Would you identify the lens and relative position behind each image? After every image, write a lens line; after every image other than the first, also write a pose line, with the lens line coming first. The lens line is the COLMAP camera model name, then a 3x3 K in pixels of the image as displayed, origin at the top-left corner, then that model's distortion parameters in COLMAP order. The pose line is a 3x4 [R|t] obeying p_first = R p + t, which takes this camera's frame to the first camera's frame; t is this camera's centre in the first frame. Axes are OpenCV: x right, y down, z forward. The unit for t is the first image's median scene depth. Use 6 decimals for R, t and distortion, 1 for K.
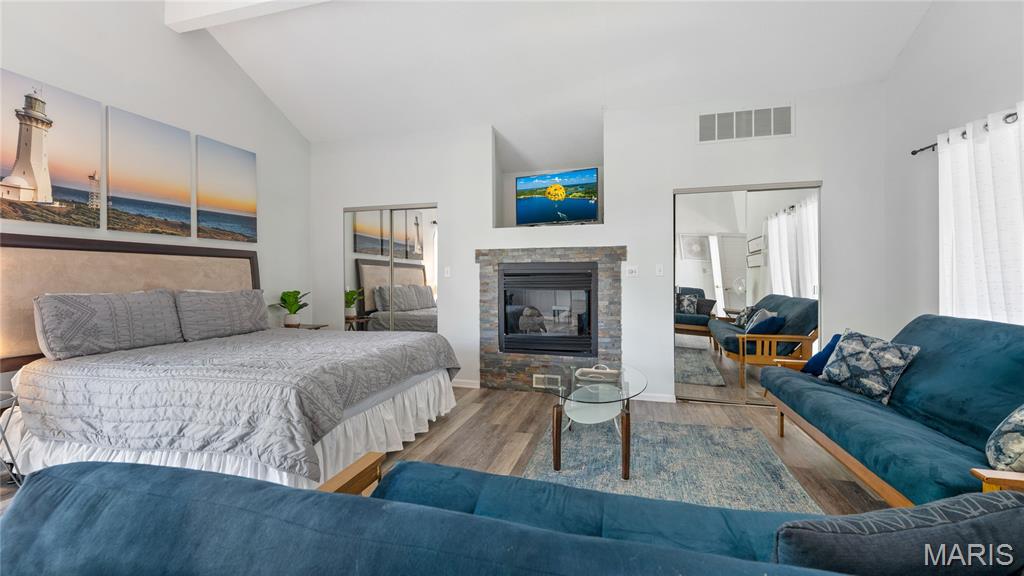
lens RADIAL K [[421.9, 0, 506.5], [0, 421.9, 282.0], [0, 0, 1]] dist [-0.003363, 0.000683]
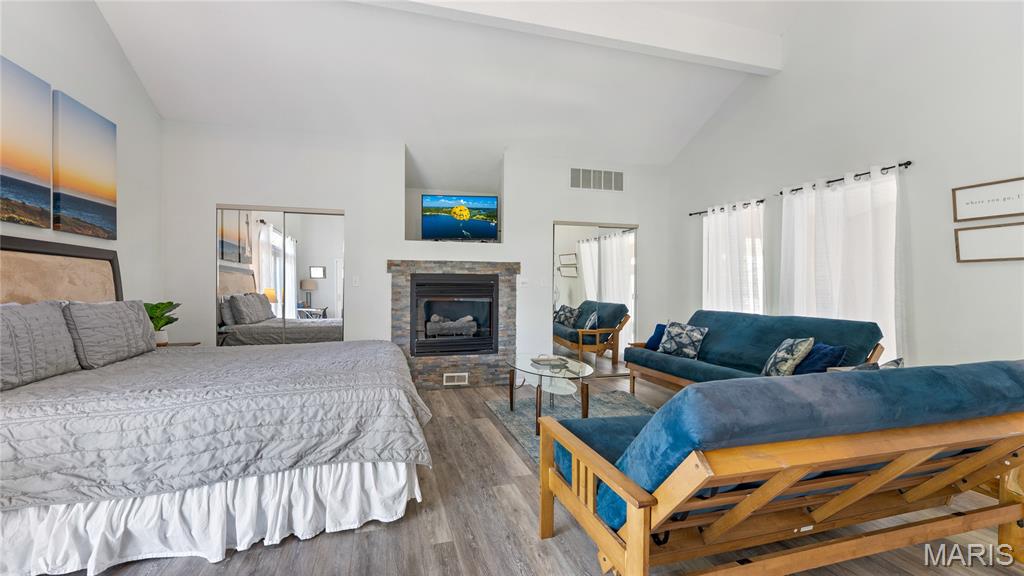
lens RADIAL K [[421.9, 0, 497.0], [0, 421.9, 292.9], [0, 0, 1]] dist [-0.003363, 0.000683]
pose [[0.851817, -0.001048, 0.523839, -0.478190], [-0.000405, 0.999996, 0.002660, 0.001892], [-0.523840, -0.002478, 0.851813, -0.029677]]
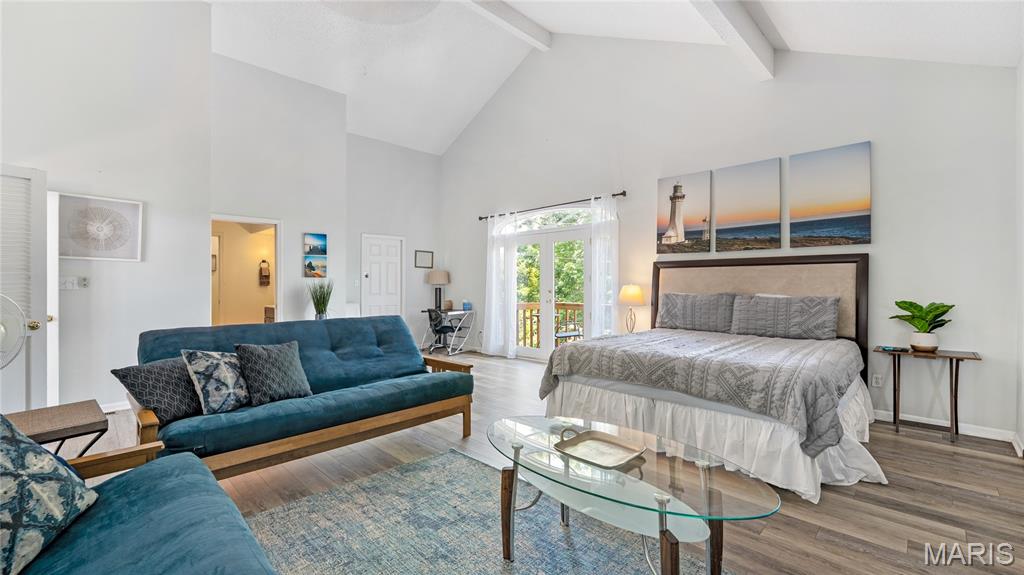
lens RADIAL K [[421.9, 0, 507.9], [0, 421.9, 279.9], [0, 0, 1]] dist [-0.003363, 0.000683]
pose [[-0.468655, -0.003232, -0.883376, 0.621289], [-0.004113, 0.999990, -0.001477, -0.016225], [0.883372, 0.002942, -0.468663, 0.888281]]
